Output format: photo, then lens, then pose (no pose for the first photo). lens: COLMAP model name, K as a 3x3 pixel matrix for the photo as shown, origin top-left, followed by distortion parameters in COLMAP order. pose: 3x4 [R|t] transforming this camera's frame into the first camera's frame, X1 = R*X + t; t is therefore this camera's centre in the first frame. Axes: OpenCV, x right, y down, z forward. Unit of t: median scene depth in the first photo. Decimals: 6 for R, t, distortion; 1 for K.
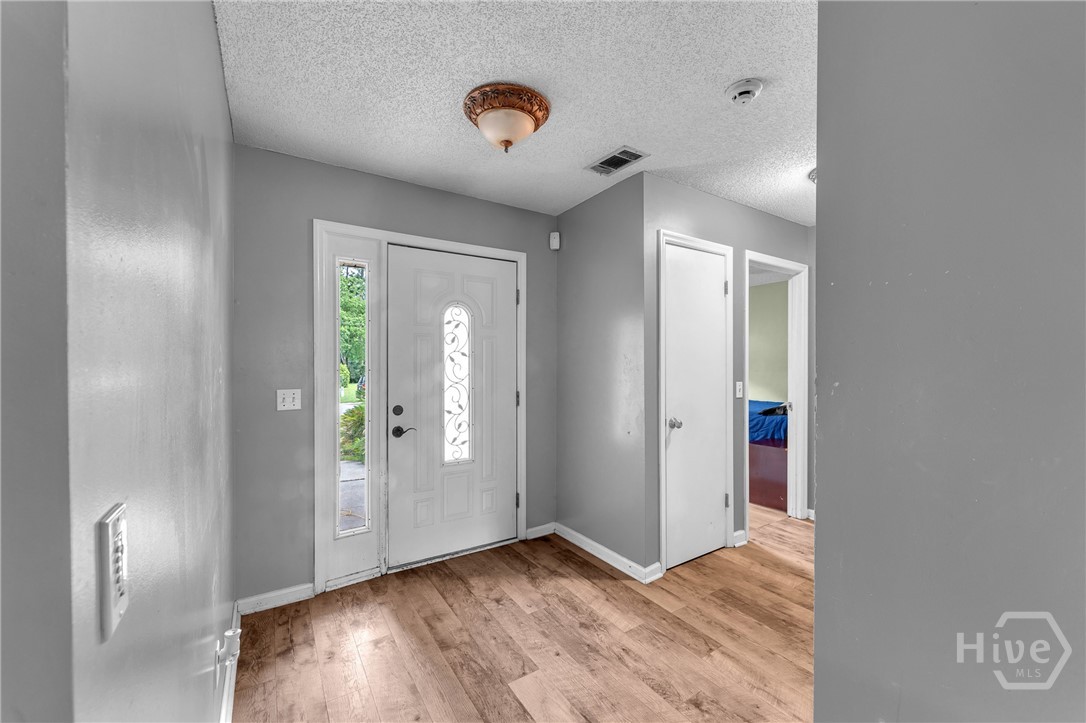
lens RADIAL K [[433.3, 0, 539.6], [0, 433.3, 365.1], [0, 0, 1]] dist [0.004020, 0.000020]
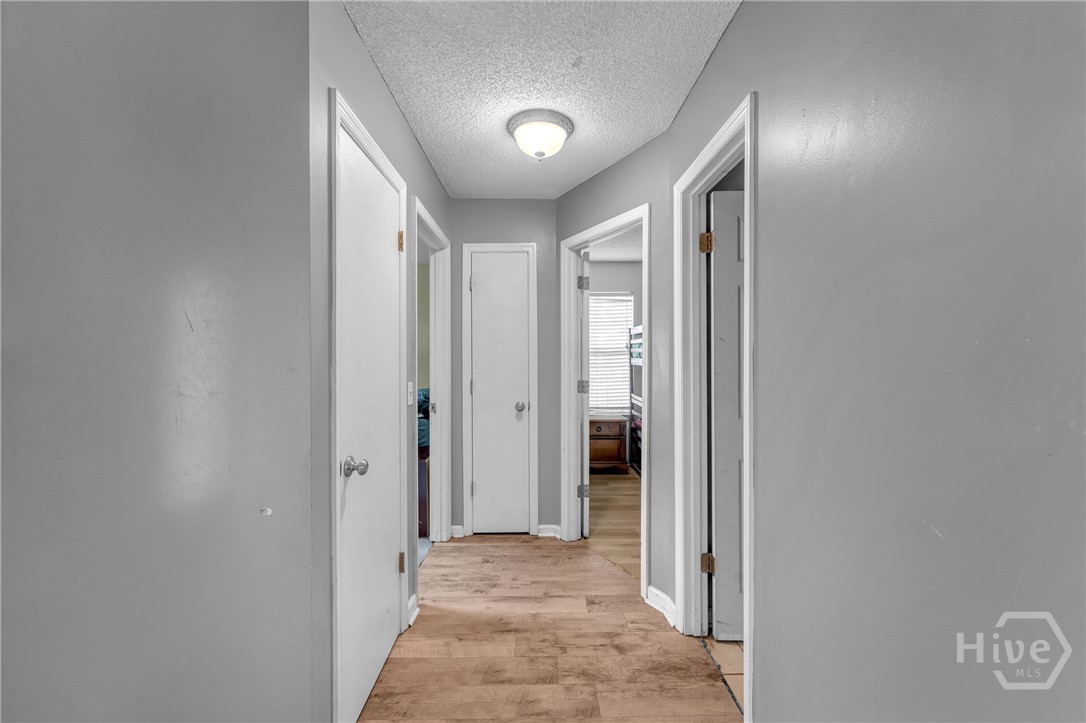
lens RADIAL K [[433.3, 0, 541.5], [0, 433.3, 353.7], [0, 0, 1]] dist [0.004020, 0.000020]
pose [[0.524366, 0.005541, 0.851475, -0.021643], [0.006458, 0.999924, -0.010484, 0.002169], [-0.851468, 0.010997, 0.524291, 0.469875]]
